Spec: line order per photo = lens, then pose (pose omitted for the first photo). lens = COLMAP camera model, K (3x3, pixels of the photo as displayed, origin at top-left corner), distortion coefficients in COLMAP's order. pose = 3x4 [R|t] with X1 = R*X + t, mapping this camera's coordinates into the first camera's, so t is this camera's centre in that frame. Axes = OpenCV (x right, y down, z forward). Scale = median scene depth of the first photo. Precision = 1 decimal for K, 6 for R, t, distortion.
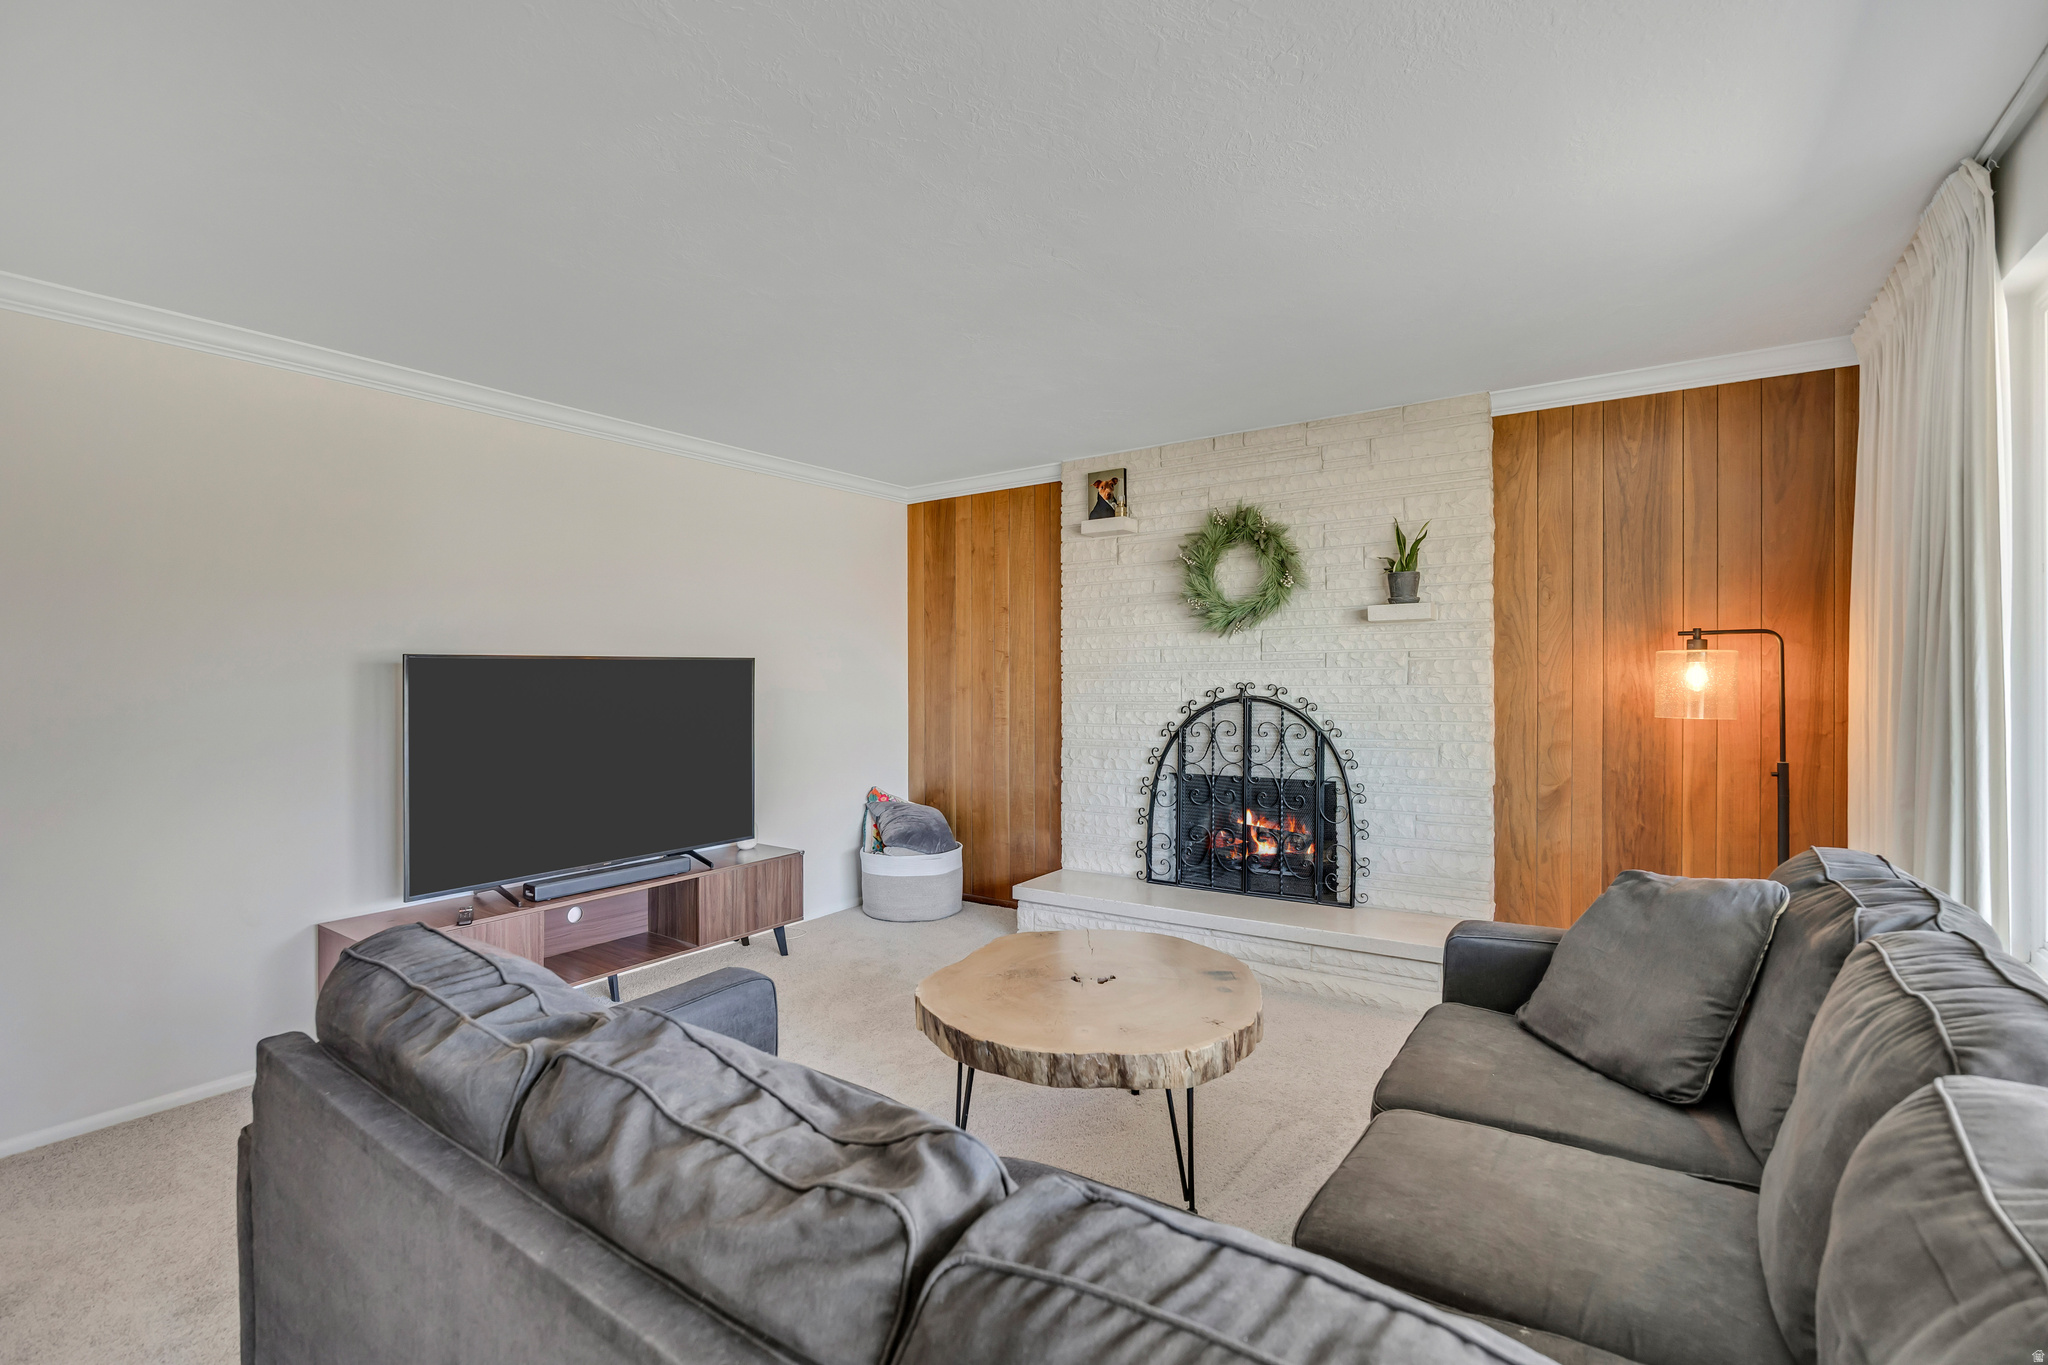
lens RADIAL K [[930.0, 0, 1027.9], [0, 930.0, 678.9], [0, 0, 1]] dist [-0.001966, 0.001323]
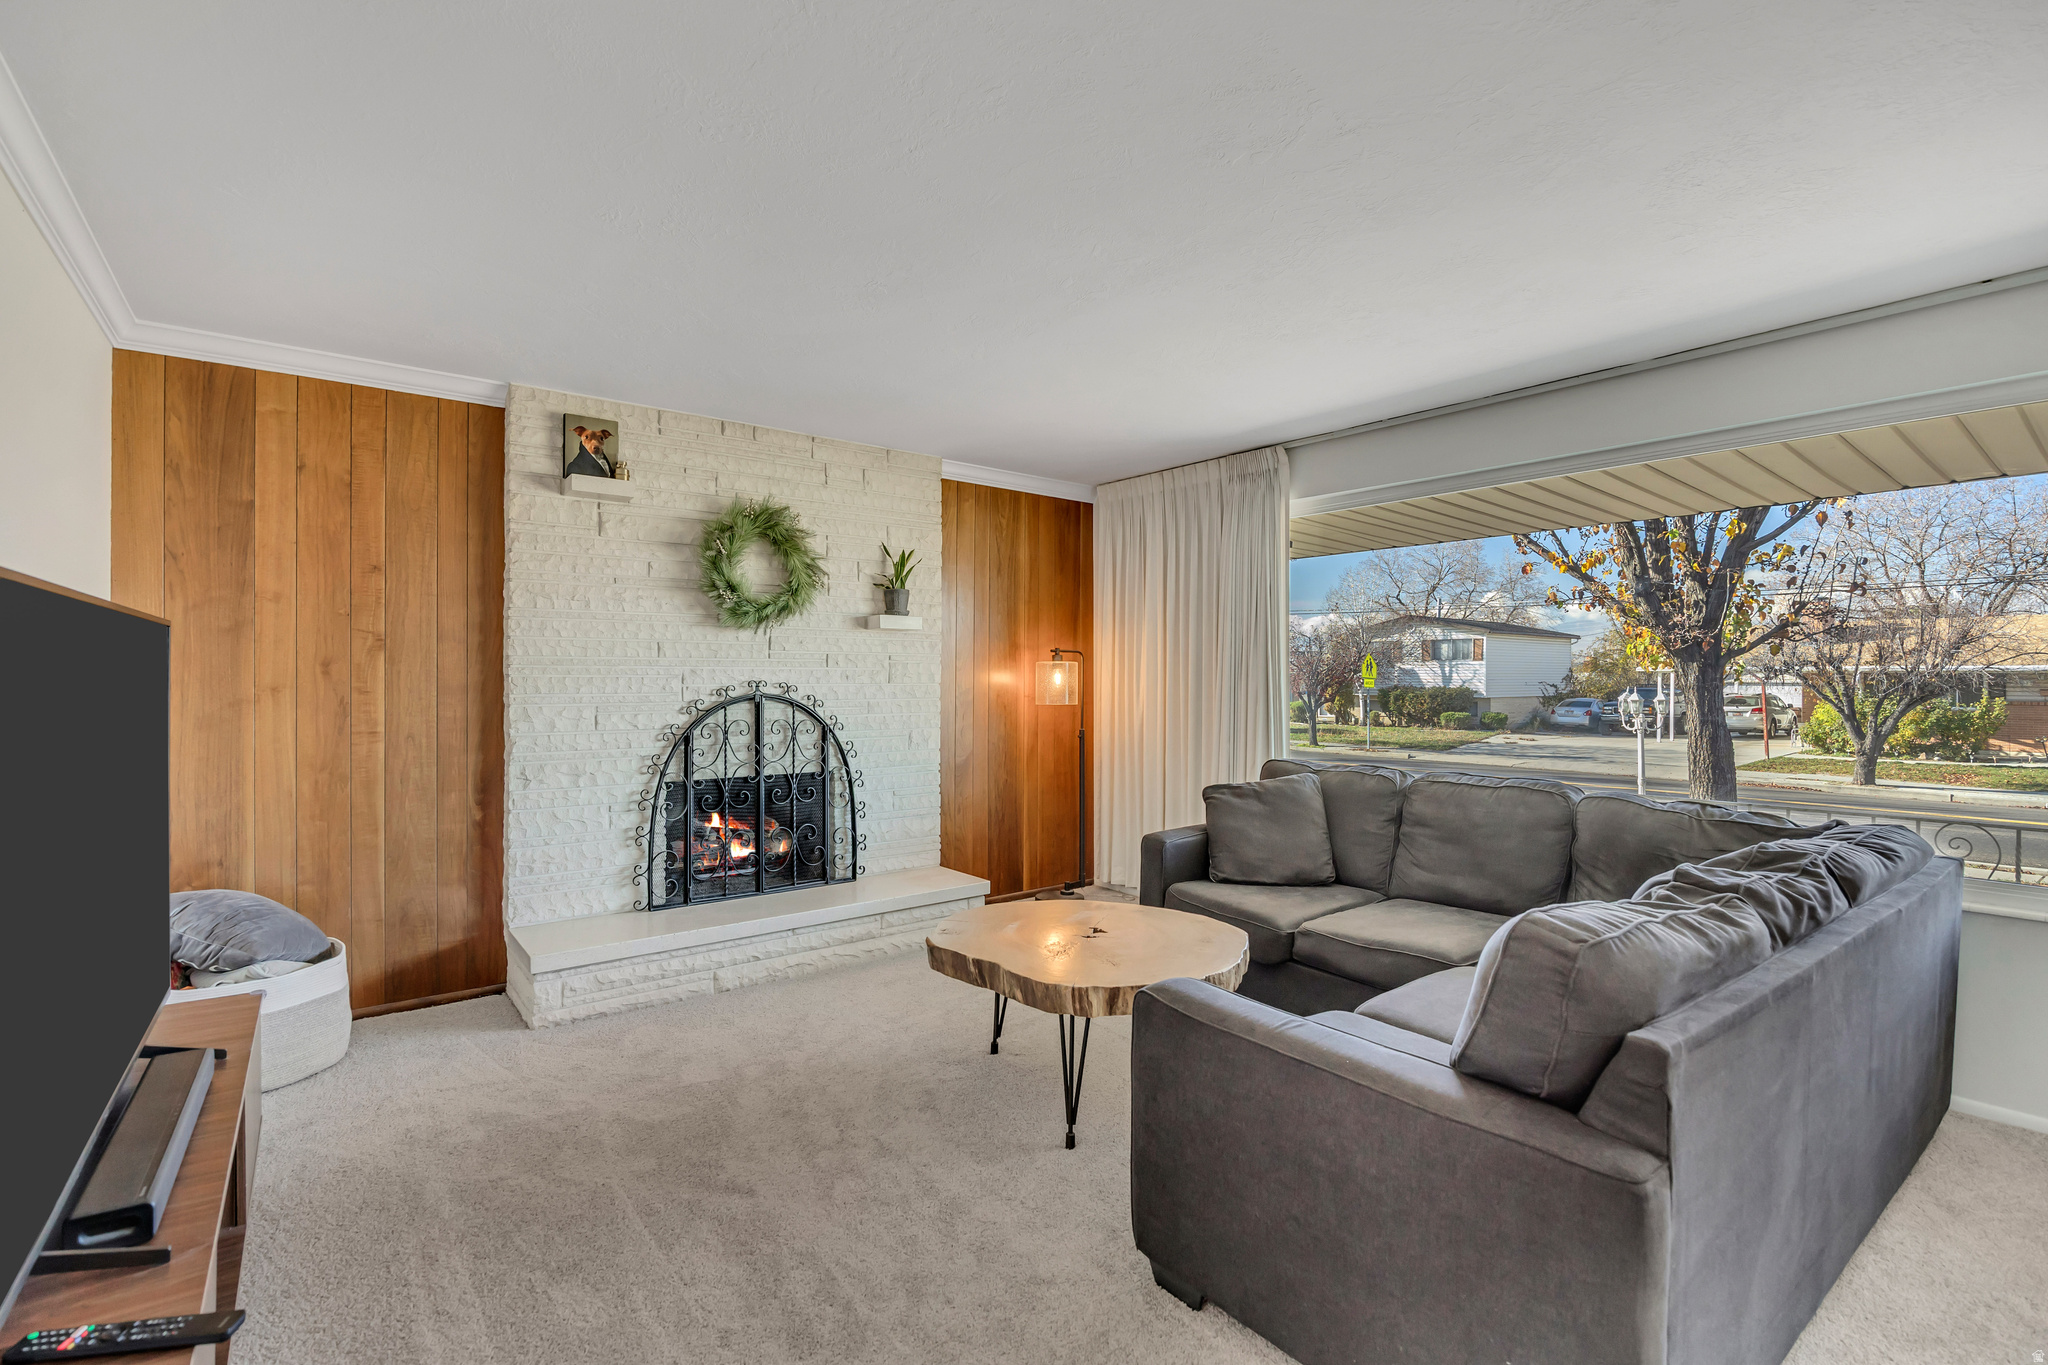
lens RADIAL K [[930.0, 0, 1026.2], [0, 930.0, 689.6], [0, 0, 1]] dist [-0.001966, 0.001323]
pose [[0.308958, 0.000093, 0.951076, -0.611366], [-0.001794, 0.999998, 0.000485, 0.012516], [-0.951074, -0.001856, 0.308958, 0.418871]]
